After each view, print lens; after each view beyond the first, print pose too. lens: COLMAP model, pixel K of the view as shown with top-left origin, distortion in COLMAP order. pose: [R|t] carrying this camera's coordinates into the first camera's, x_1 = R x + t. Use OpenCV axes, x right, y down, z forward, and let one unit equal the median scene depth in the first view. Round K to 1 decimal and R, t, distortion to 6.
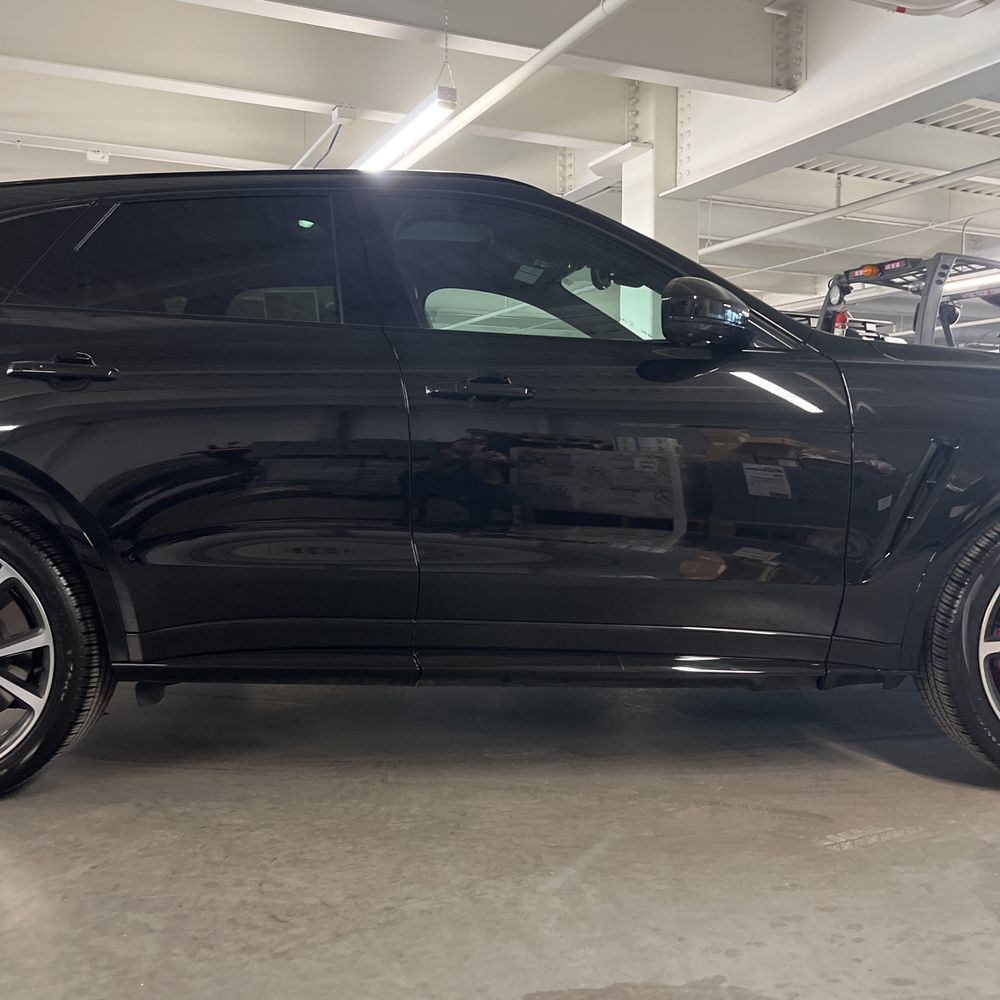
lens RADIAL K [[1031.6, 0, 501.7], [0, 1031.6, 497.0], [0, 0, 1]] dist [0.020952, 0.000000]
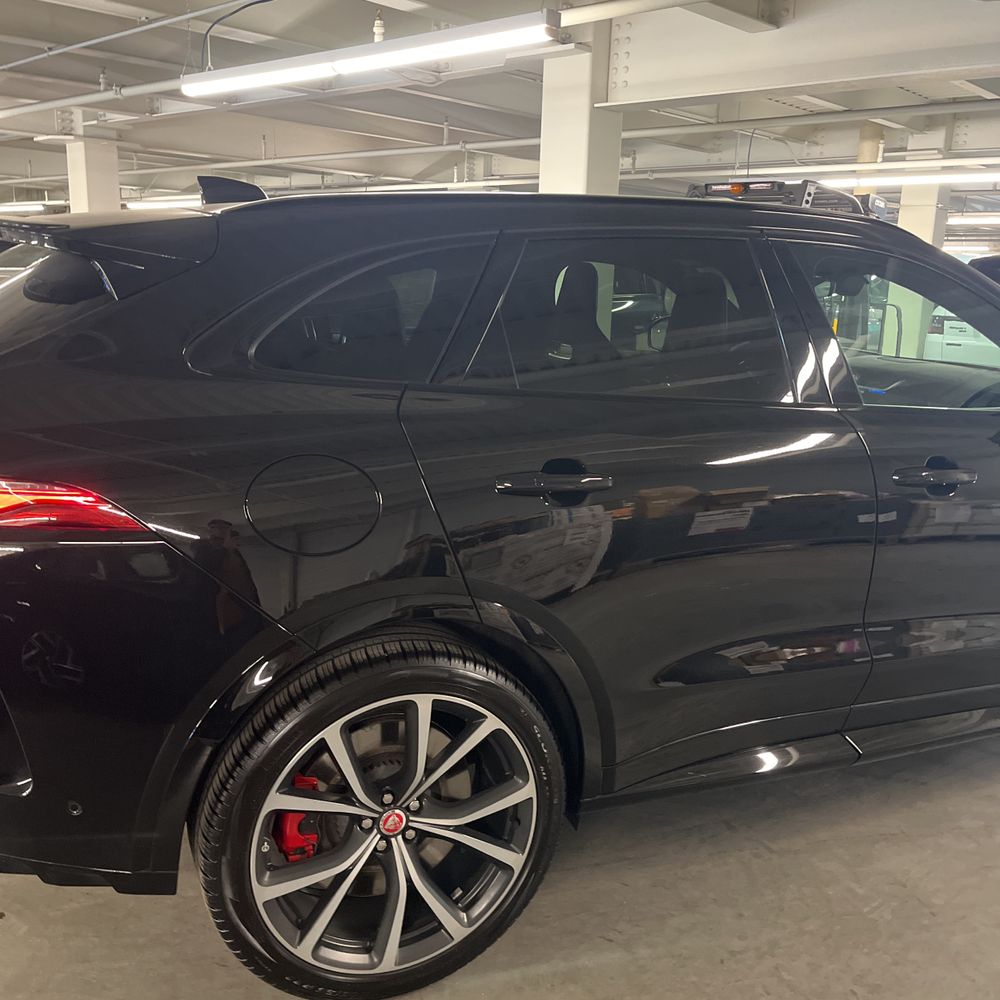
lens RADIAL K [[1031.6, 0, 492.7], [0, 1031.6, 503.4], [0, 0, 1]] dist [0.020952, 0.000000]
pose [[0.918547, -0.060045, 0.390724, -0.385613], [-0.012703, 0.983403, 0.180989, -0.122064], [-0.395107, -0.171210, 0.902540, 0.138805]]
